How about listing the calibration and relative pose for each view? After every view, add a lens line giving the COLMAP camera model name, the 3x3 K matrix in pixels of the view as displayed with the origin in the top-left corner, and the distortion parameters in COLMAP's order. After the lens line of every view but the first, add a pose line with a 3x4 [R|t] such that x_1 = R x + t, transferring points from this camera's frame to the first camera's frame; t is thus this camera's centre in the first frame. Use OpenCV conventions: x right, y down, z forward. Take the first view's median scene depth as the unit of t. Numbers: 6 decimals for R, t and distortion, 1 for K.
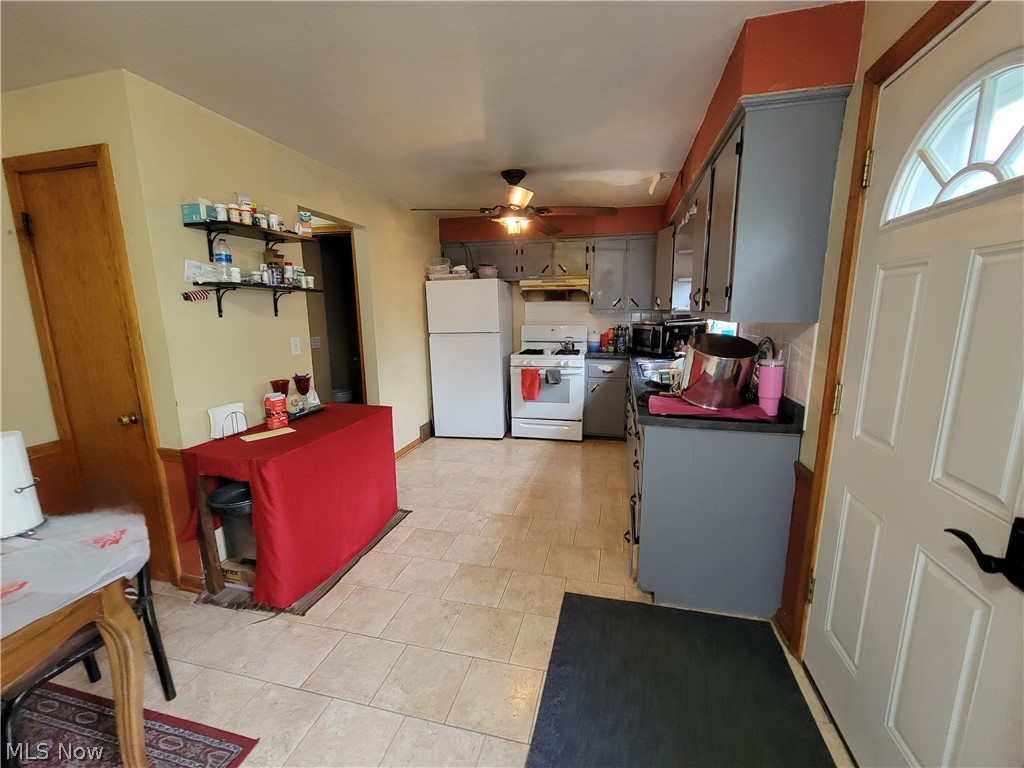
lens RADIAL K [[418.1, 0, 515.0], [0, 418.1, 385.3], [0, 0, 1]] dist [-0.002090, -0.000058]
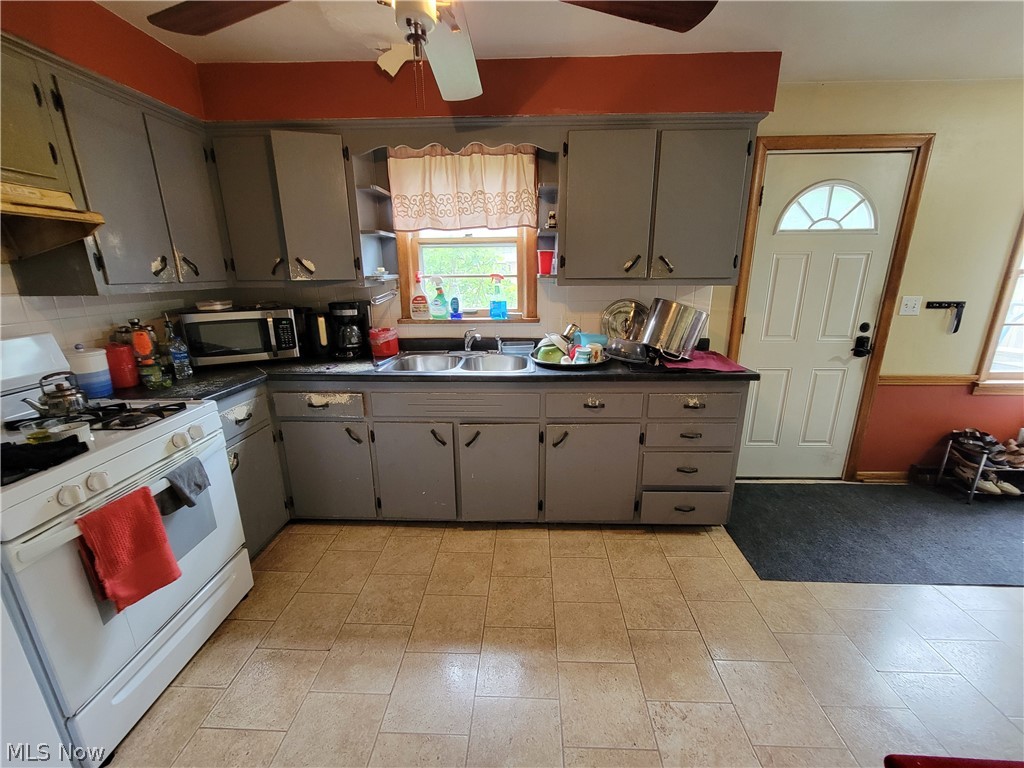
lens RADIAL K [[418.1, 0, 514.1], [0, 418.1, 385.2], [0, 0, 1]] dist [-0.002090, -0.000058]
pose [[-0.210747, -0.255820, 0.943473, -0.394277], [0.182815, 0.937808, 0.295120, -0.219774], [-0.960294, 0.234677, -0.150872, 1.142658]]
